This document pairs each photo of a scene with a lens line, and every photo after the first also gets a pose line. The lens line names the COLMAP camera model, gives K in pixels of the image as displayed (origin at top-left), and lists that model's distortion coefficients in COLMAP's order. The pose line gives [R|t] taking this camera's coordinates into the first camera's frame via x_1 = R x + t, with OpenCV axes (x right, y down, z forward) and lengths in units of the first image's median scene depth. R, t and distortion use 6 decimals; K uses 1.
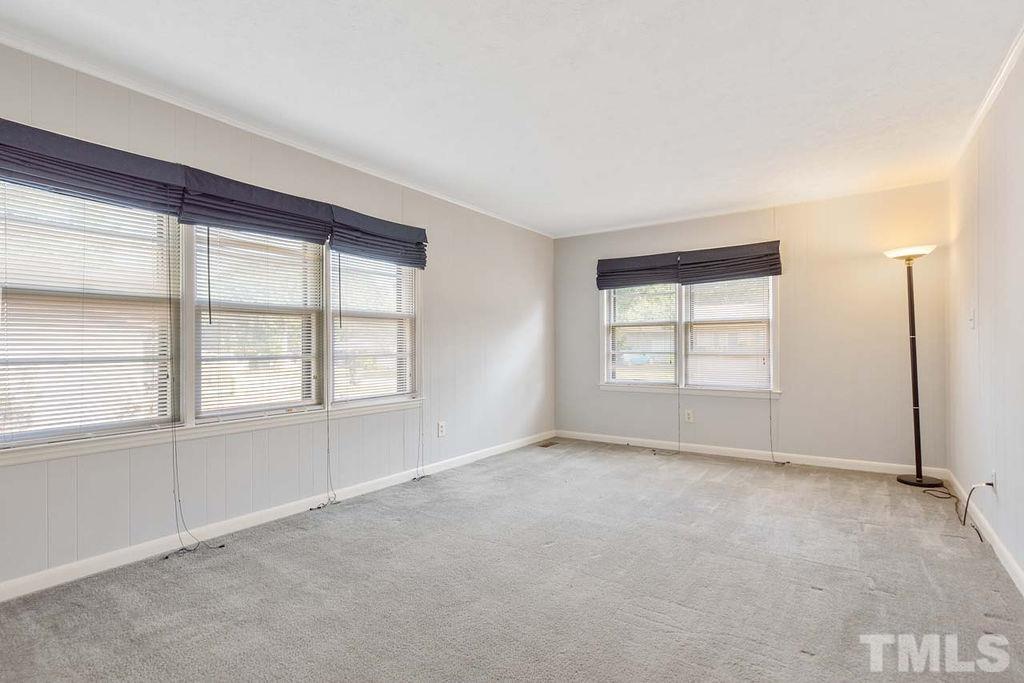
lens RADIAL K [[497.1, 0, 511.1], [0, 497.1, 342.4], [0, 0, 1]] dist [-0.001551, 0.001474]
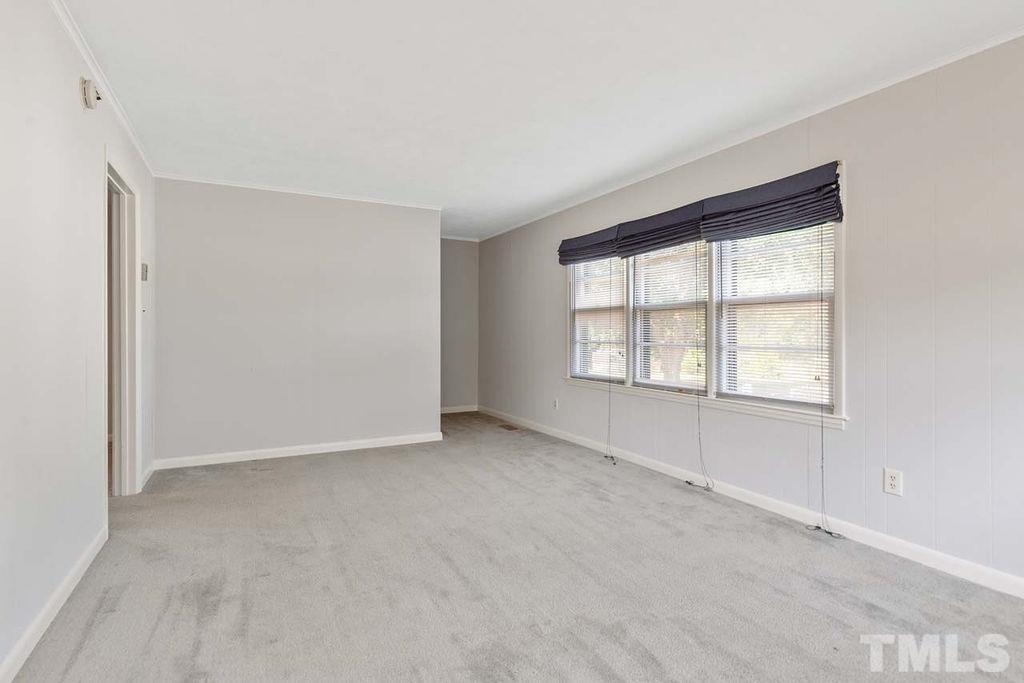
lens RADIAL K [[501.1, 0, 502.2], [0, 501.1, 337.5], [0, 0, 1]] dist [-0.005011, 0.000698]
pose [[-0.471990, 0.005532, -0.881587, 0.738683], [-0.004232, 0.999955, 0.008540, 0.003162], [0.881594, 0.007762, -0.471945, 1.091837]]
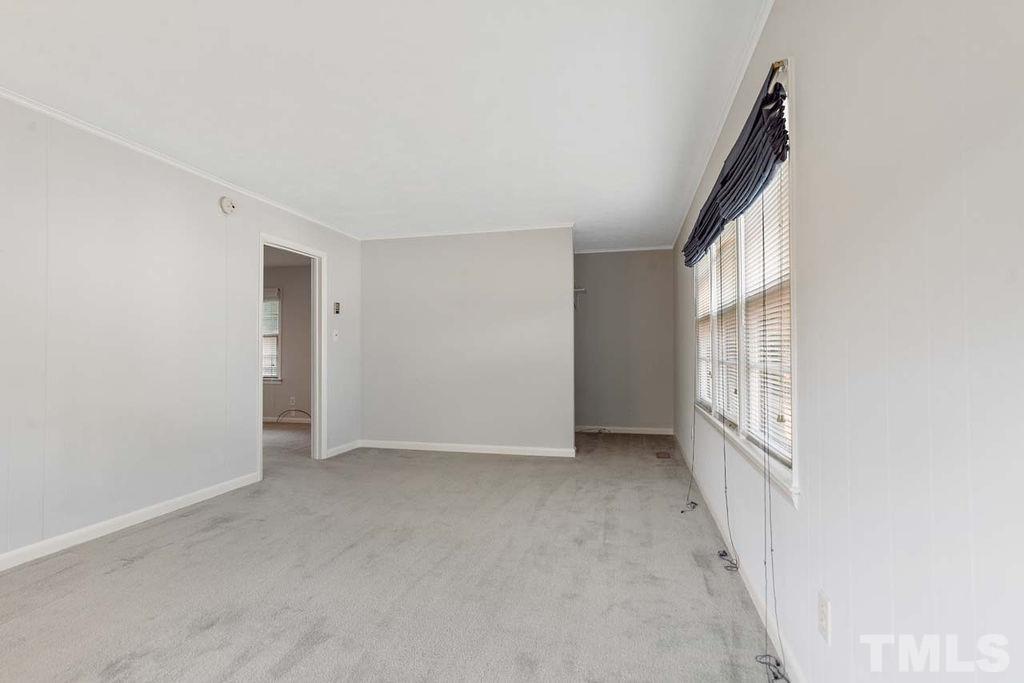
lens RADIAL K [[497.1, 0, 511.1], [0, 497.1, 342.4], [0, 0, 1]] dist [-0.001551, 0.001474]
pose [[-0.936262, -0.005972, -0.351253, 0.201243], [-0.000582, 0.999880, -0.015451, 0.006858], [0.351303, -0.014262, -0.936153, 1.537936]]
